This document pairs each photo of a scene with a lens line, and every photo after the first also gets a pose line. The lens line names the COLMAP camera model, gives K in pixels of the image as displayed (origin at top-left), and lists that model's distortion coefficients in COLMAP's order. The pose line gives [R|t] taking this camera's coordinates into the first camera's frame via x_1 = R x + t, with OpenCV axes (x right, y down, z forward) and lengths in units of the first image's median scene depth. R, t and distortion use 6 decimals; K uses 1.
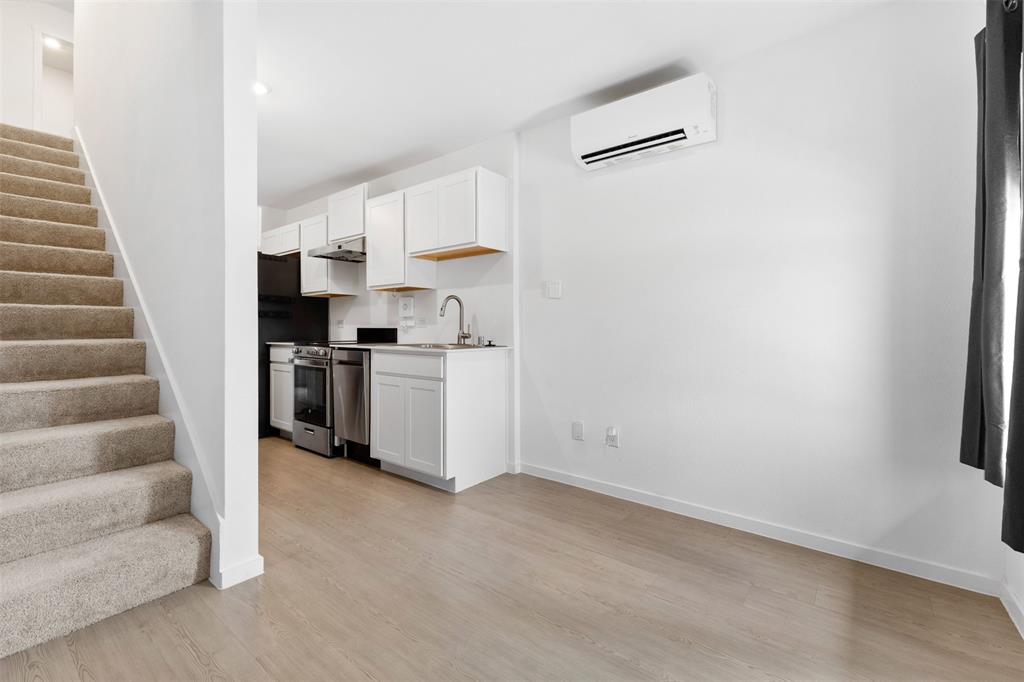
lens RADIAL K [[441.5, 0, 509.8], [0, 441.5, 331.7], [0, 0, 1]] dist [0.008911, -0.000467]
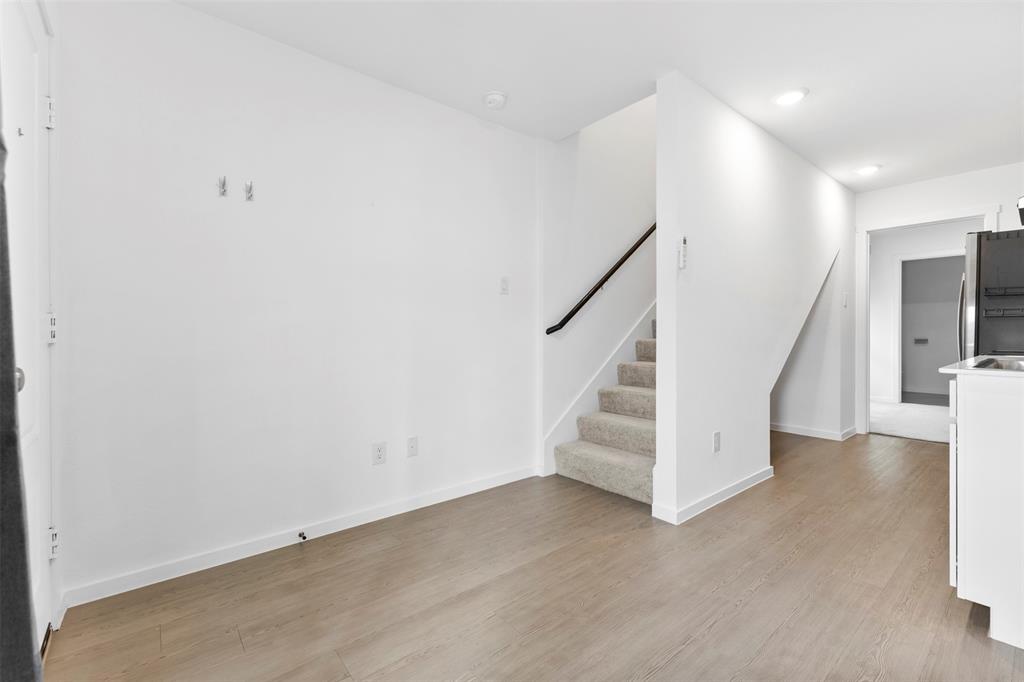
lens RADIAL K [[441.5, 0, 525.2], [0, 441.5, 333.4], [0, 0, 1]] dist [0.008911, -0.000467]
pose [[-0.190946, 0.004682, -0.981589, 0.386364], [-0.001525, 0.999986, 0.005066, -0.007173], [0.981599, 0.002465, -0.190936, 0.404948]]
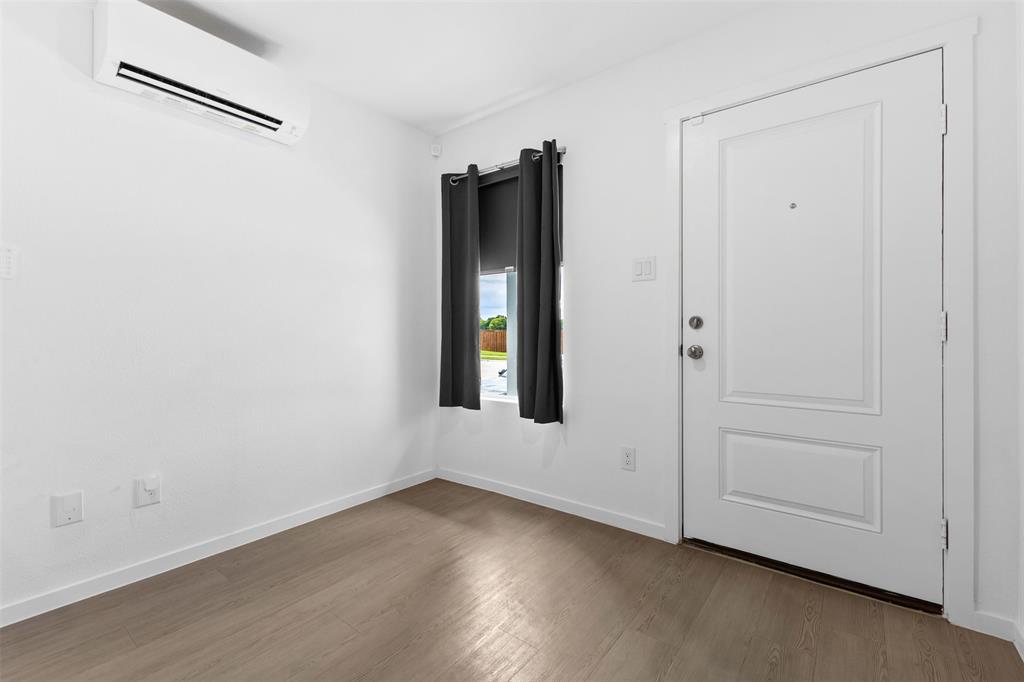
lens RADIAL K [[441.5, 0, 521.0], [0, 441.5, 339.4], [0, 0, 1]] dist [0.008911, -0.000467]
pose [[-0.018704, -0.022063, 0.999582, -0.342890], [0.006124, 0.999735, 0.022181, -0.009084], [-0.999806, 0.006537, -0.018564, 0.311651]]
